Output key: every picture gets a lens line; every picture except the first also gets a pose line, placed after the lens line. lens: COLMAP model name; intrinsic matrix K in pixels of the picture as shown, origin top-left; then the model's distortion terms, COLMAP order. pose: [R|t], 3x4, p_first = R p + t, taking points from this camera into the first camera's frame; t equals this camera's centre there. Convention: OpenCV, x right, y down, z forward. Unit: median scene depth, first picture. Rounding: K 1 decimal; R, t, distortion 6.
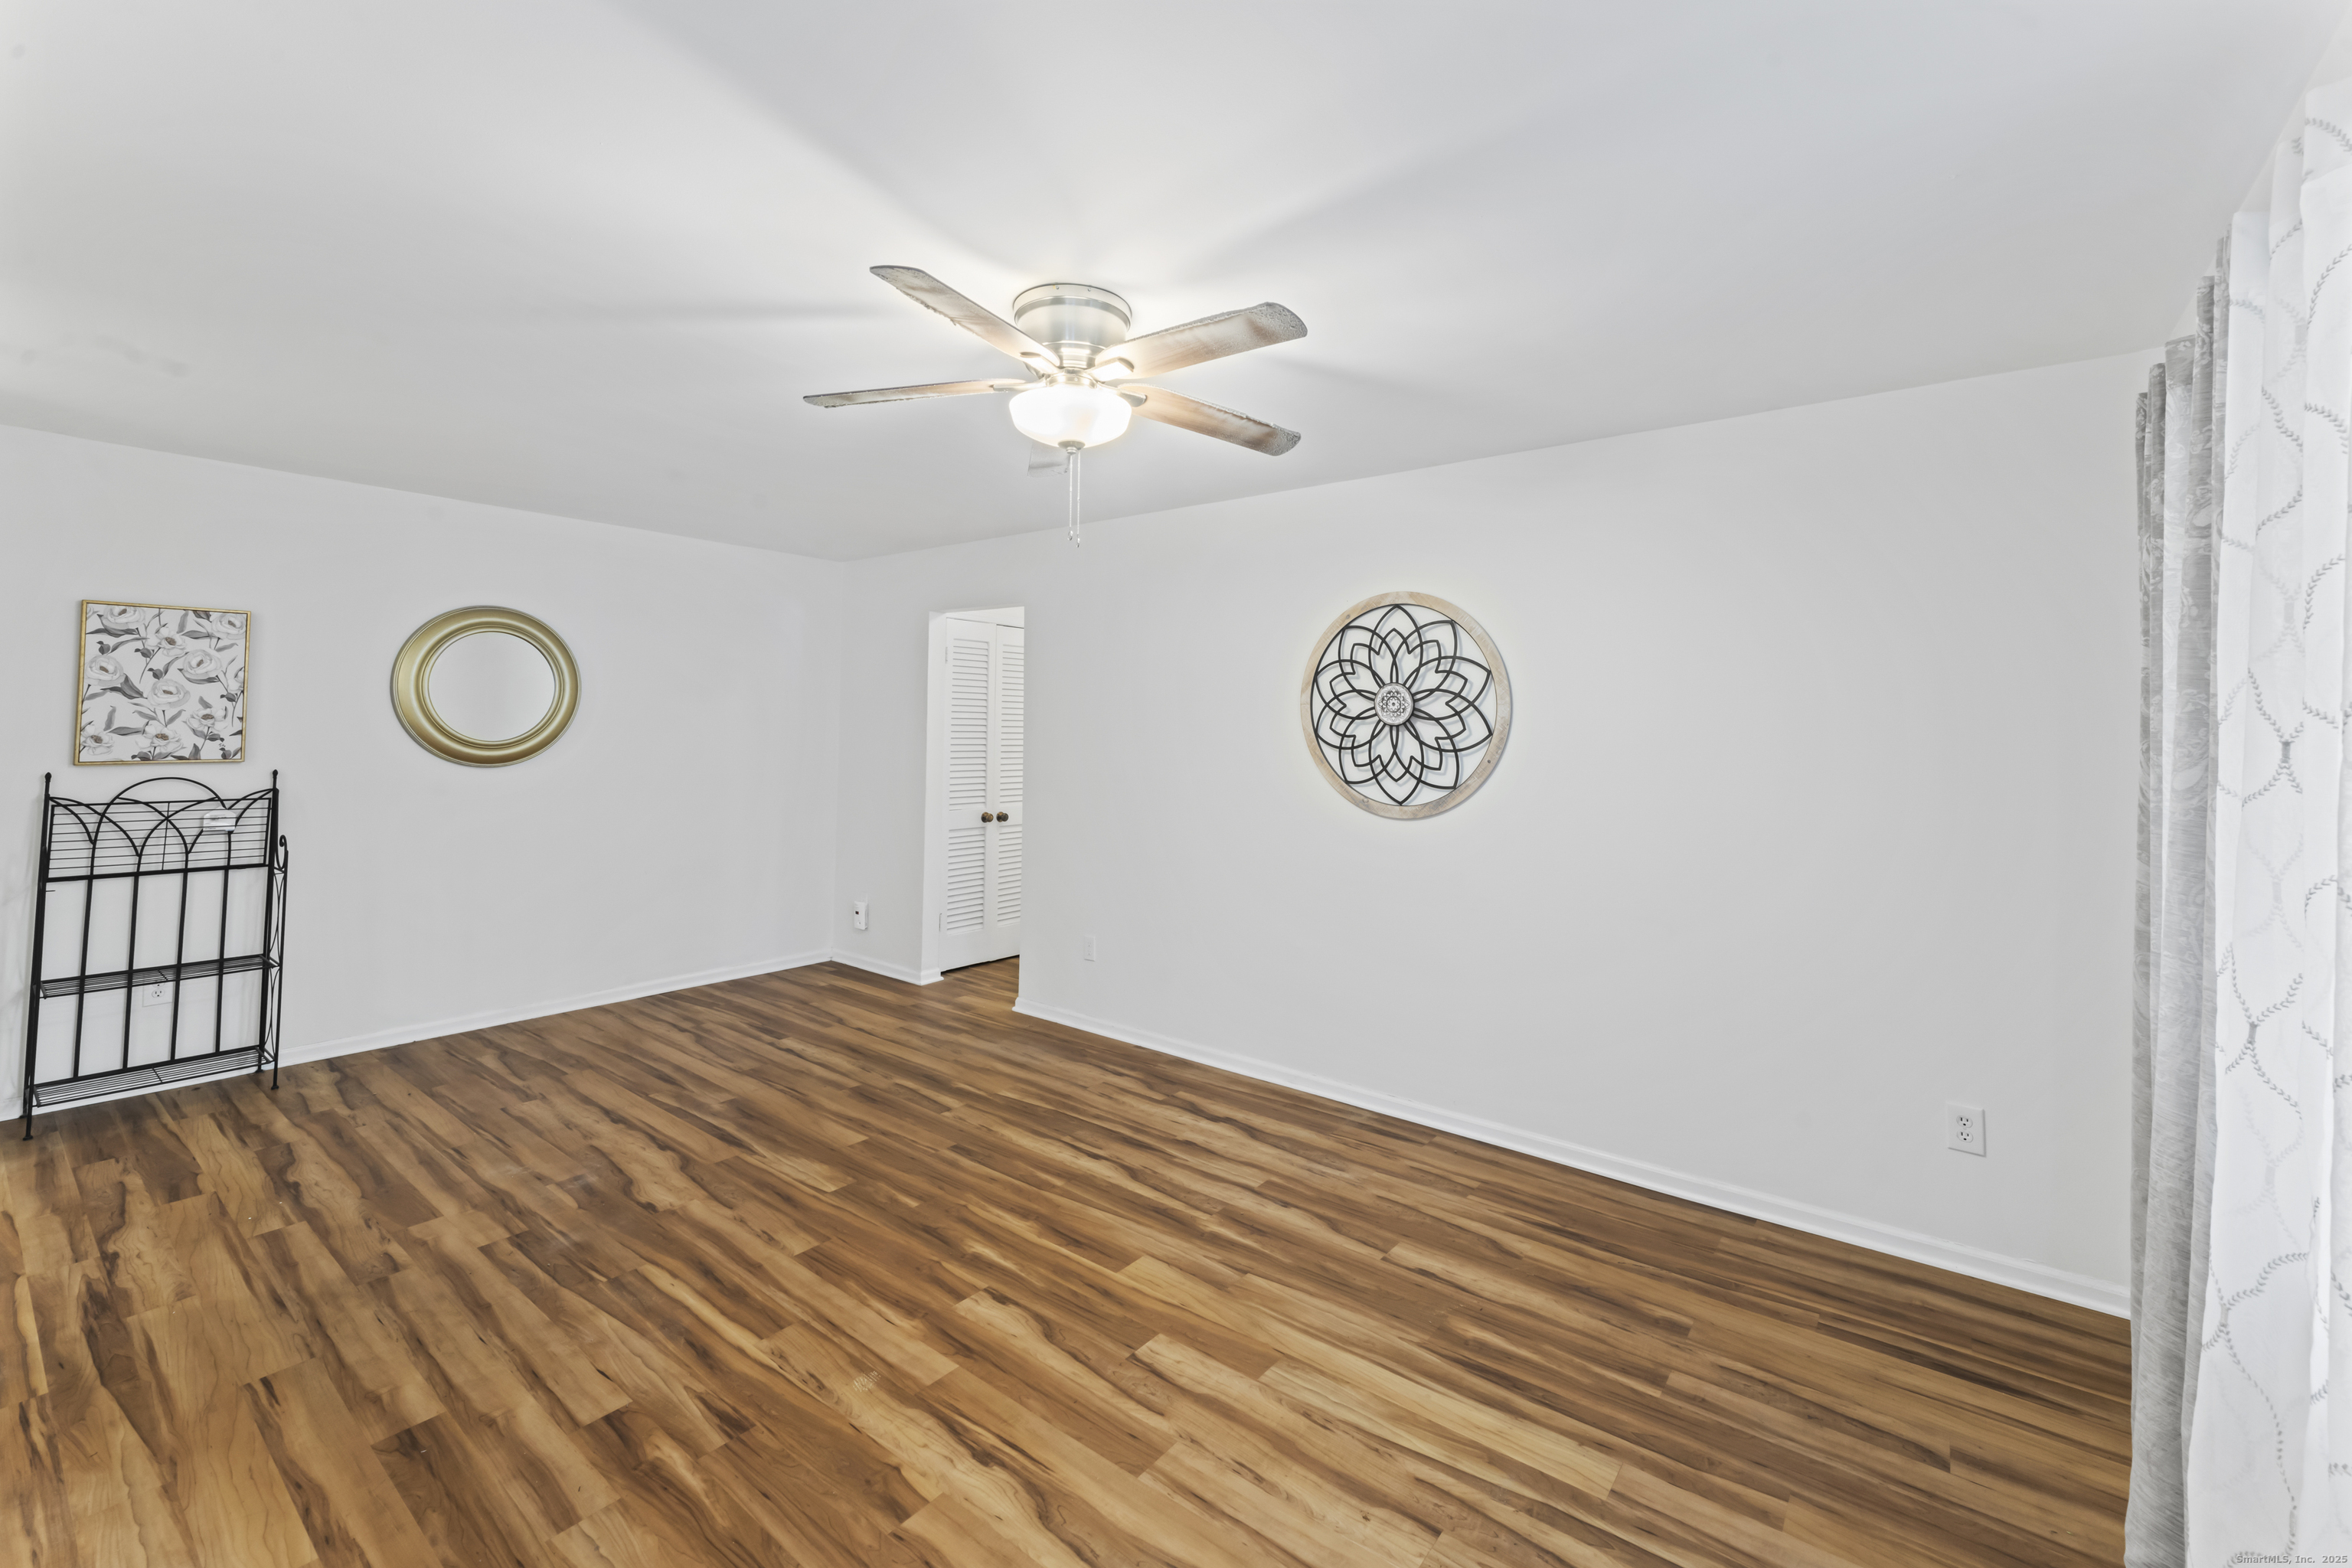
lens RADIAL K [[984.0, 0, 1169.7], [0, 984.0, 674.9], [0, 0, 1]] dist [0.000601, 0.000341]
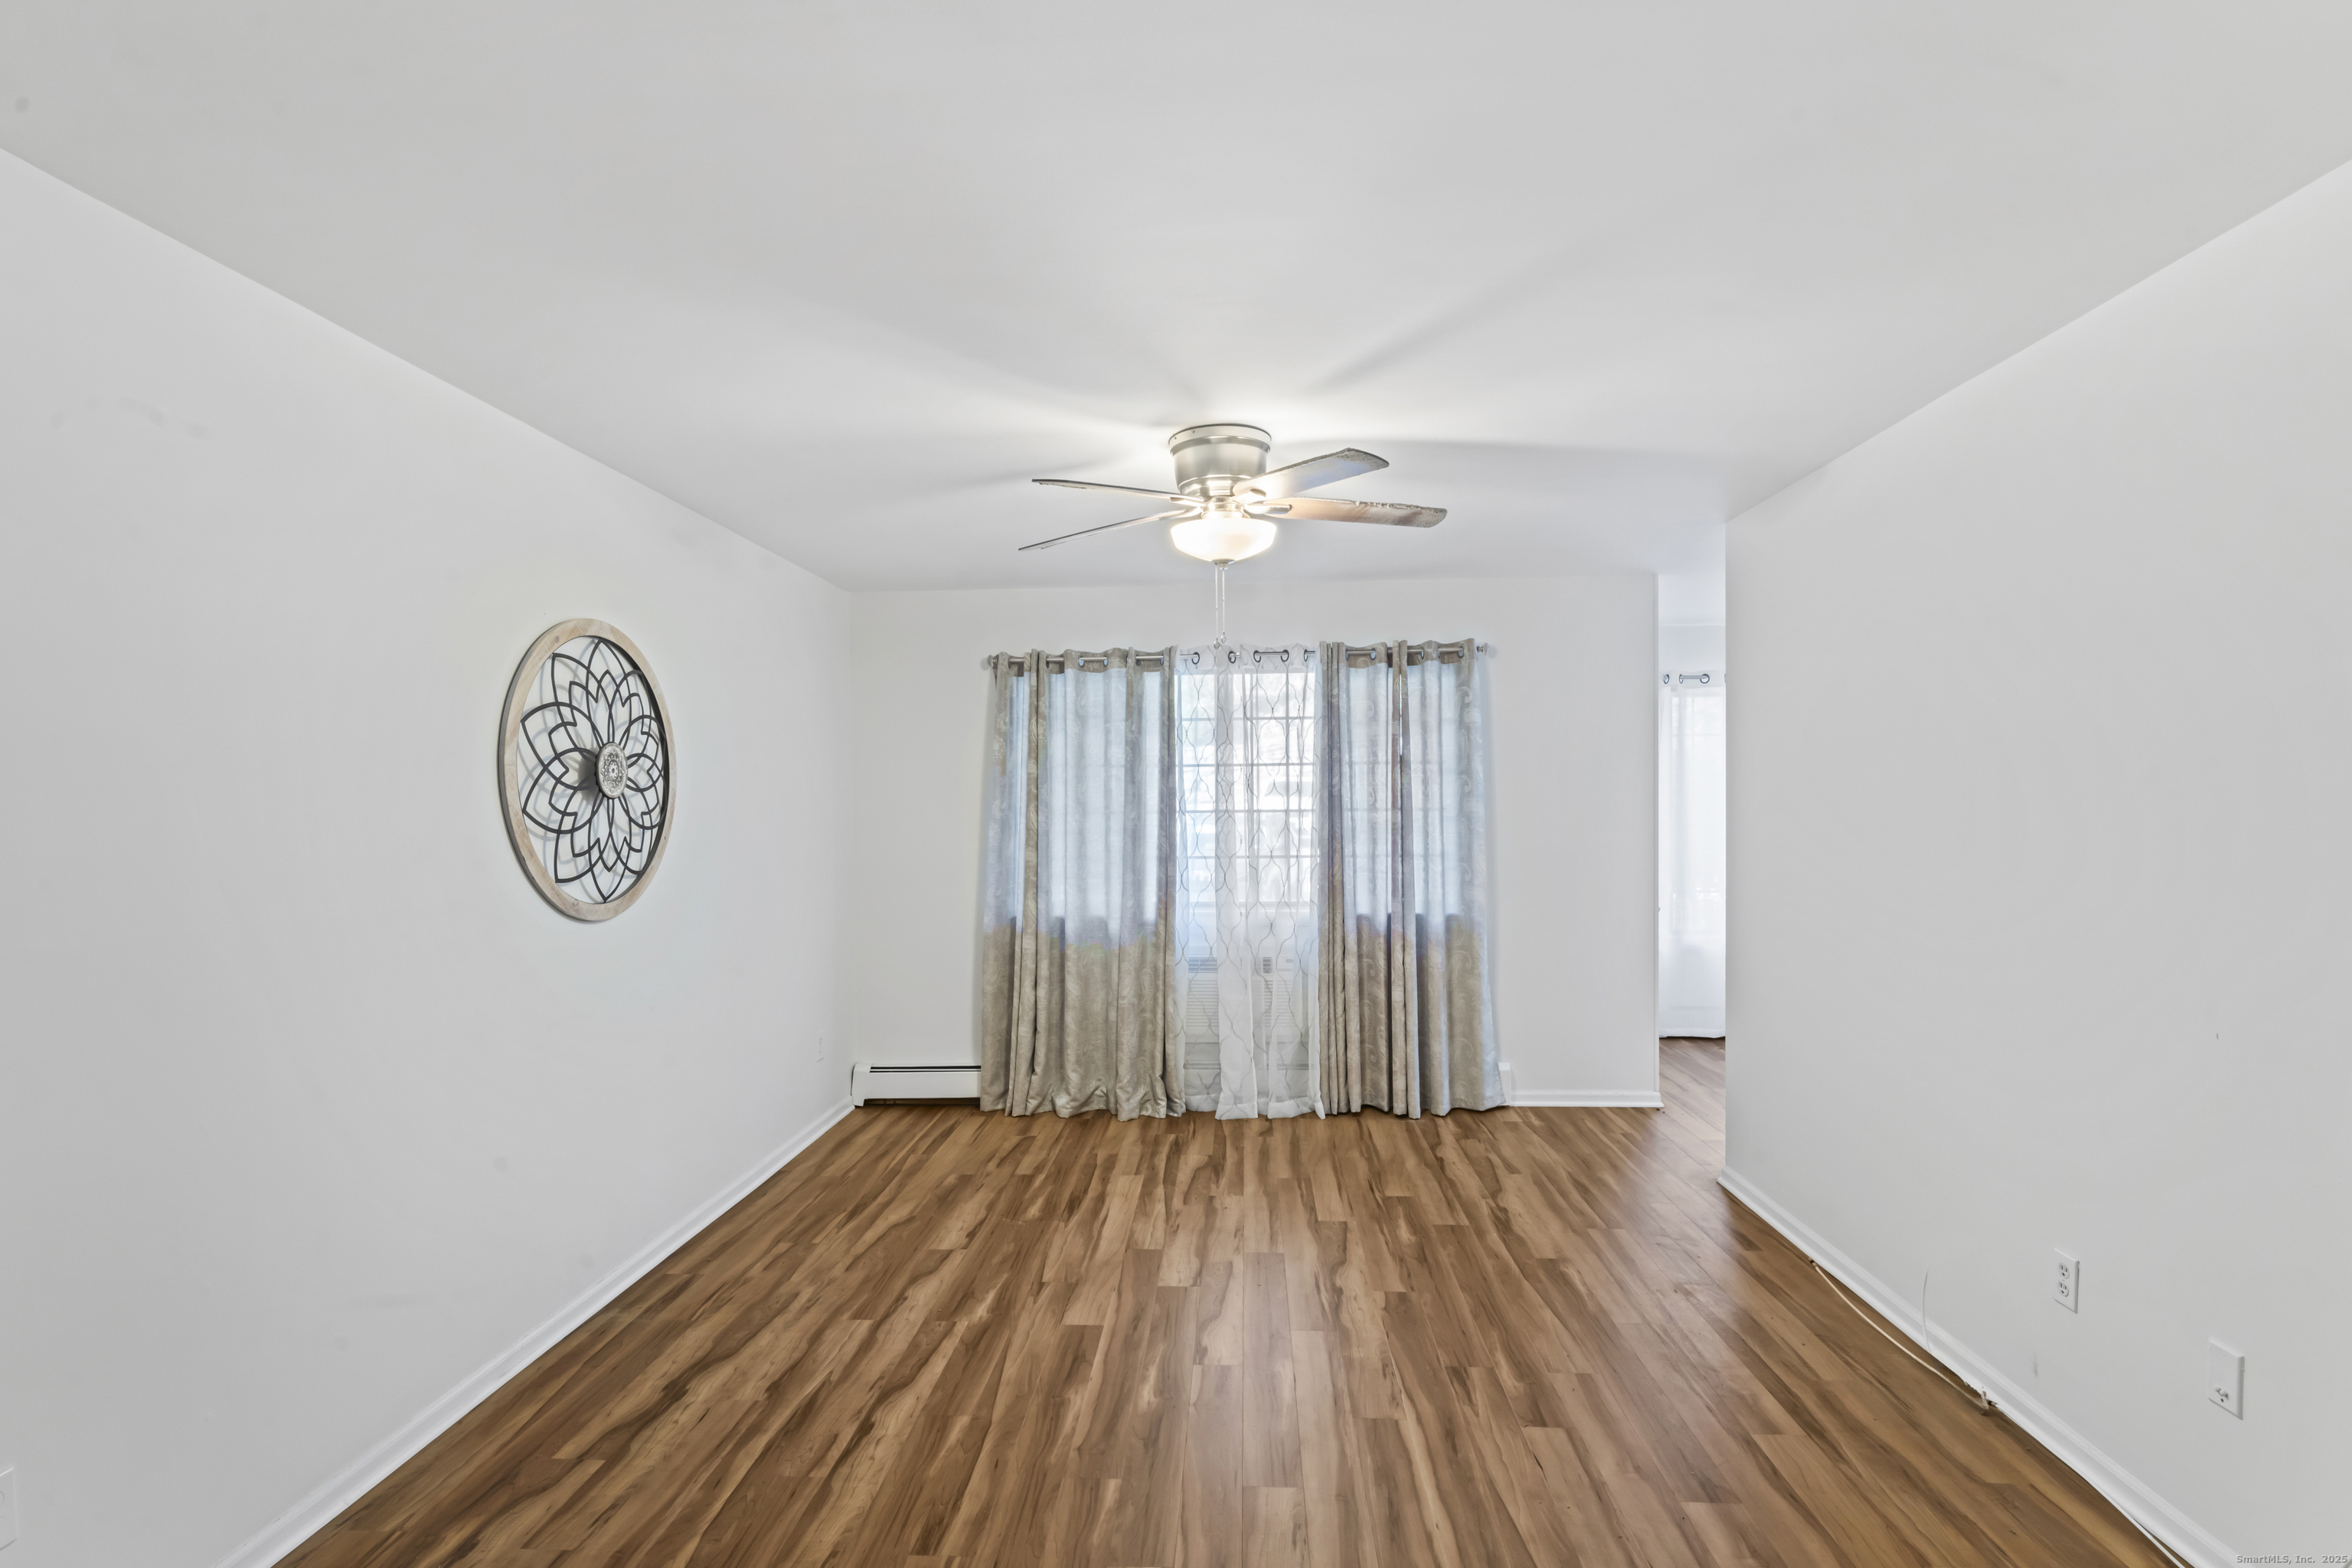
lens RADIAL K [[1130.4, 0, 1189.5], [0, 1130.4, 836.2], [0, 0, 1]] dist [0.000264, -0.000546]
pose [[-0.584218, -0.033690, 0.810898, -0.836392], [-0.044967, 0.998947, 0.009106, 0.059365], [-0.810350, -0.031143, -0.585117, 1.296158]]
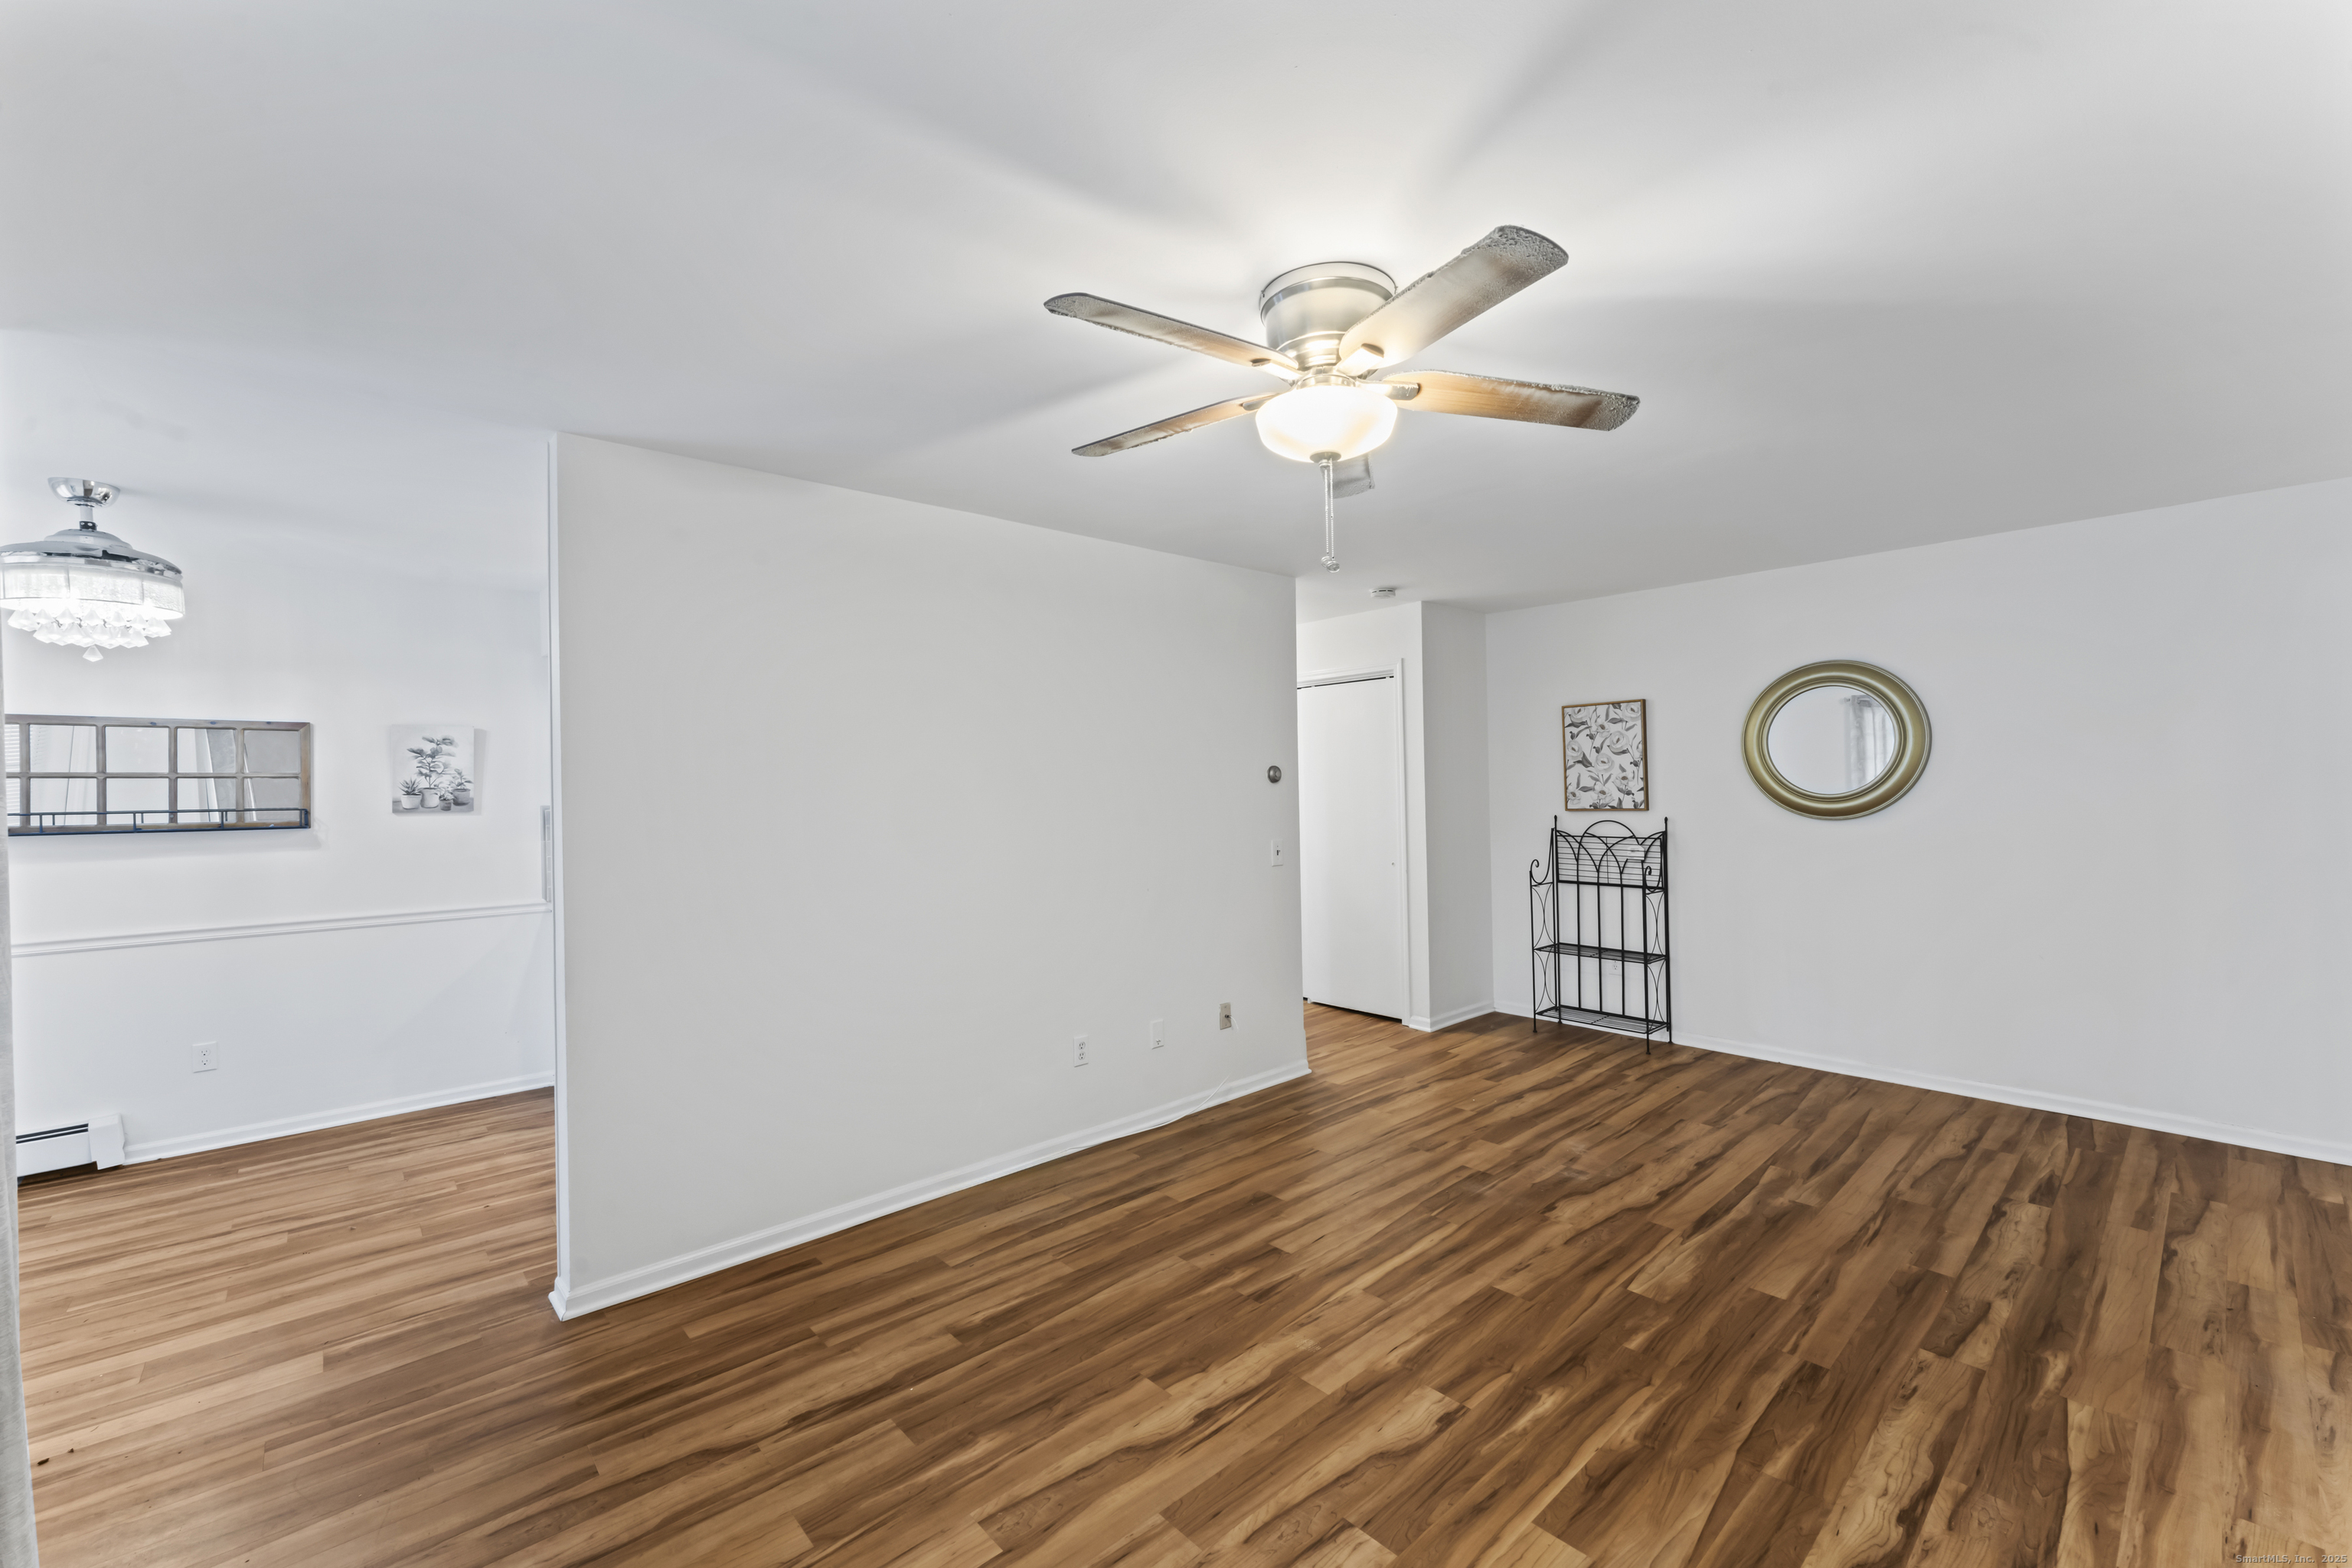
lens RADIAL K [[945.1, 0, 1185.8], [0, 945.1, 790.1], [0, 0, 1]] dist [0.001275, 0.000061]
pose [[-0.160356, -0.008368, -0.987024, 0.537736], [0.070771, 0.997293, -0.019953, 0.050102], [0.984519, -0.073053, -0.159329, 0.709170]]
